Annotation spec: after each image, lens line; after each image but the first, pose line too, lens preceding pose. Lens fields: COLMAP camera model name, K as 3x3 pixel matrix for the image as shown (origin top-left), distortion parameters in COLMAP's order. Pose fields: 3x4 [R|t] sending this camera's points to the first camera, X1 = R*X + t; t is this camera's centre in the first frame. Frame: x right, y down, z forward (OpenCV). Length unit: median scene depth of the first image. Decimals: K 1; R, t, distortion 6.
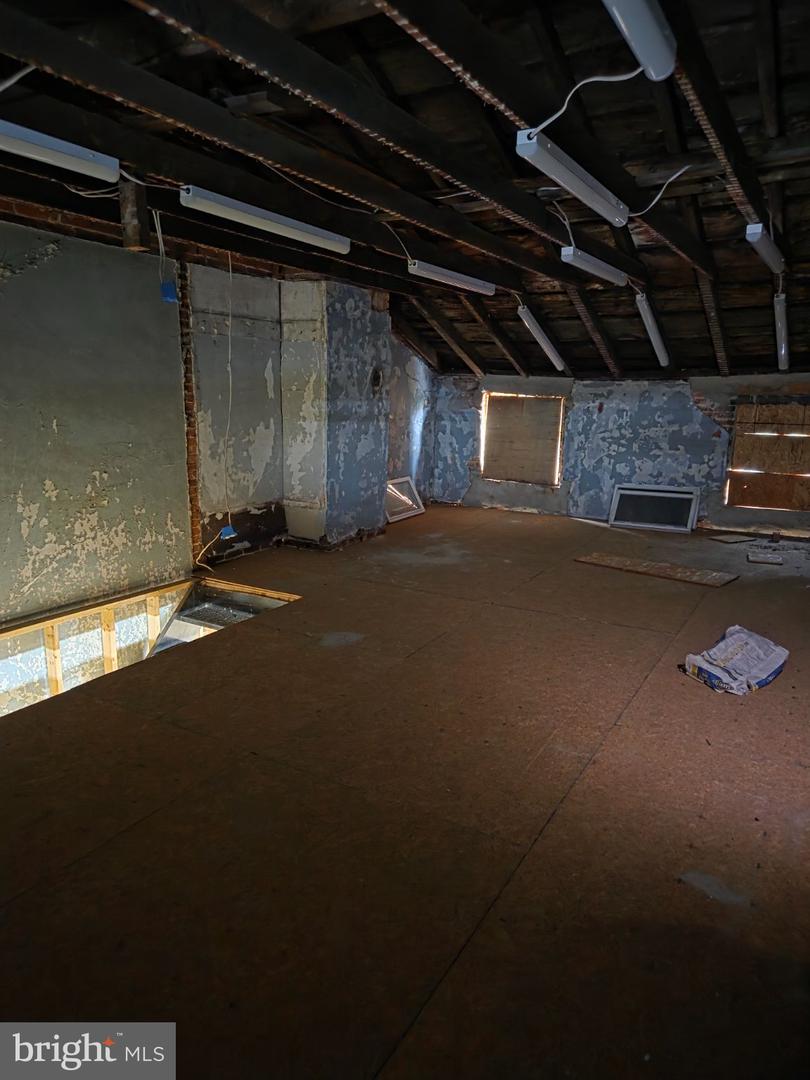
lens RADIAL K [[712.7, 0, 388.2], [0, 712.7, 537.8], [0, 0, 1]] dist [0.074416, -0.068750]
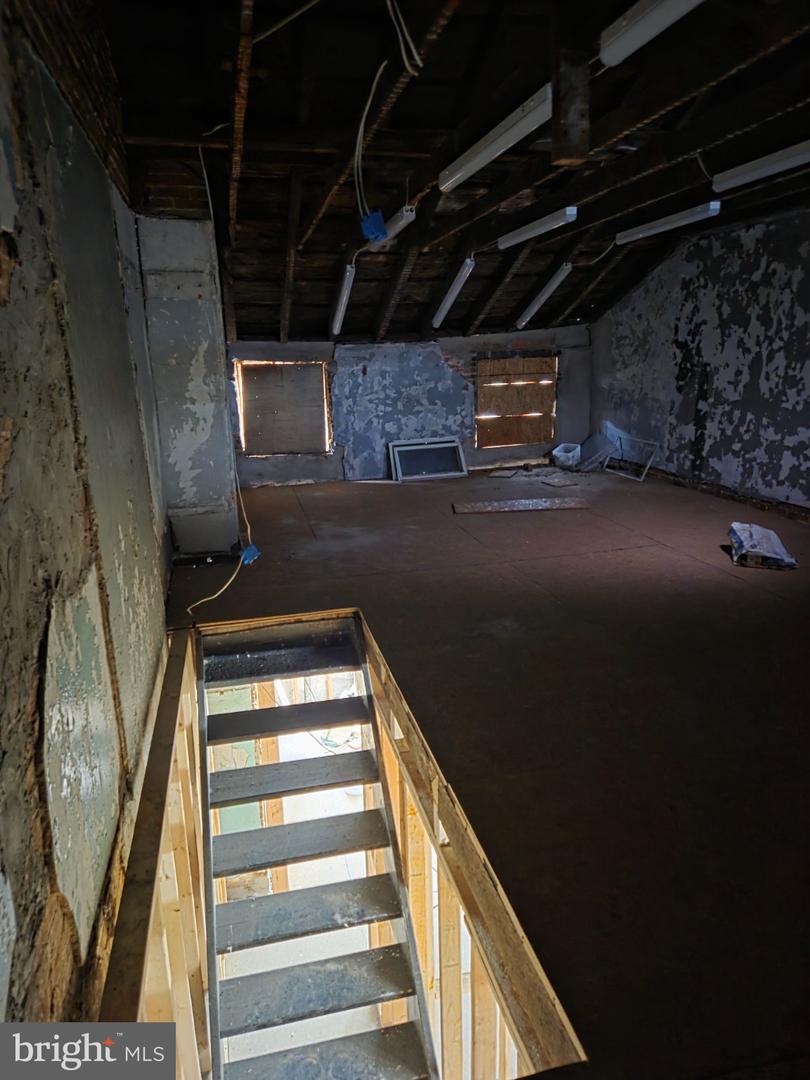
lens RADIAL K [[712.7, 0, 388.2], [0, 712.7, 537.8], [0, 0, 1]] dist [0.074416, -0.068750]
pose [[0.725174, -0.211104, 0.655406, -0.413933], [0.186089, 0.976509, 0.108633, -0.053870], [-0.662943, 0.043186, 0.747423, 0.229073]]
